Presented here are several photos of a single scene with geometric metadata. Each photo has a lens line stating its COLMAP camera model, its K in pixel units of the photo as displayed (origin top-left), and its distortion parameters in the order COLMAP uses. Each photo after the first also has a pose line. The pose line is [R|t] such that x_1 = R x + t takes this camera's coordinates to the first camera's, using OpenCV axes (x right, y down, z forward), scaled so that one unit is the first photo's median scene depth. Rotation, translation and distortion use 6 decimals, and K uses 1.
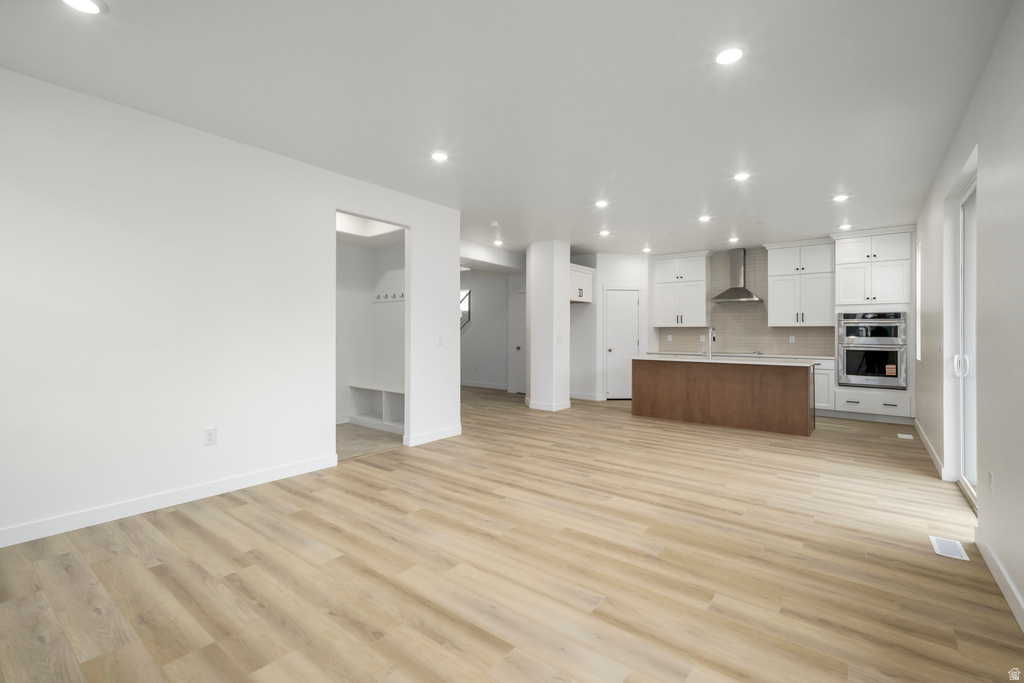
lens RADIAL K [[453.7, 0, 511.0], [0, 453.7, 333.2], [0, 0, 1]] dist [-0.000254, -0.000009]
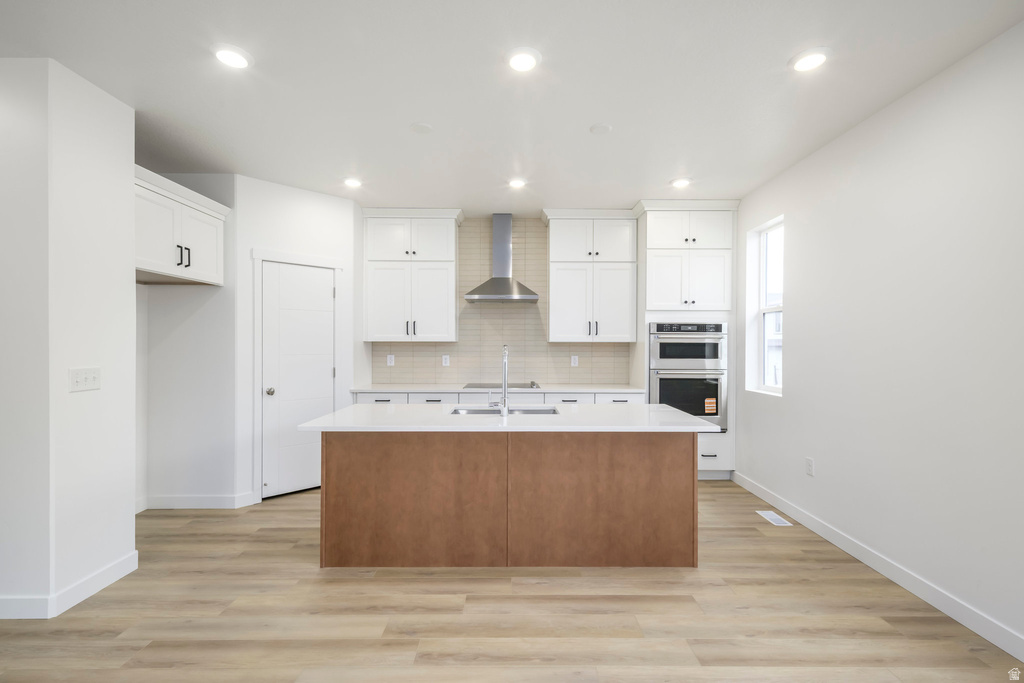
lens RADIAL K [[447.0, 0, 512.0], [0, 447.0, 341.5], [0, 0, 1]] dist [0.030328, 0.000056]
pose [[0.783968, 0.000018, 0.620802, 0.141828], [0.001065, 0.999998, -0.001373, -0.014585], [-0.620801, 0.001737, 0.783966, 0.548171]]
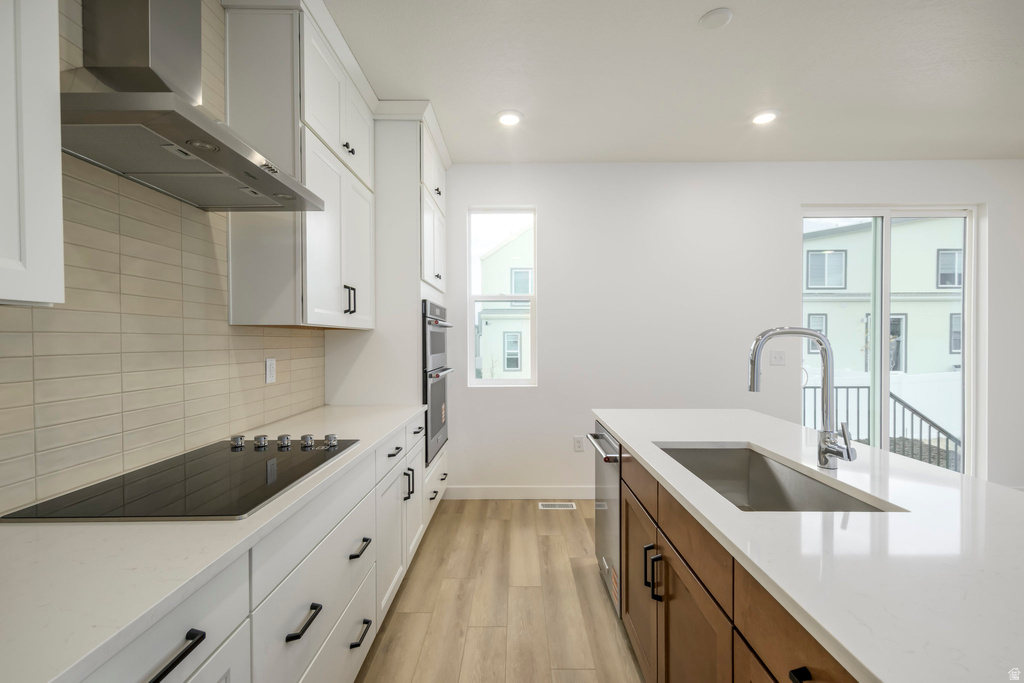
lens RADIAL K [[447.0, 0, 512.0], [0, 447.0, 341.5], [0, 0, 1]] dist [0.030328, 0.000056]
pose [[-0.604012, -0.003969, 0.796965, 0.271801], [0.003107, 0.999968, 0.007335, -0.008195], [-0.796969, 0.006906, -0.603981, 0.965399]]
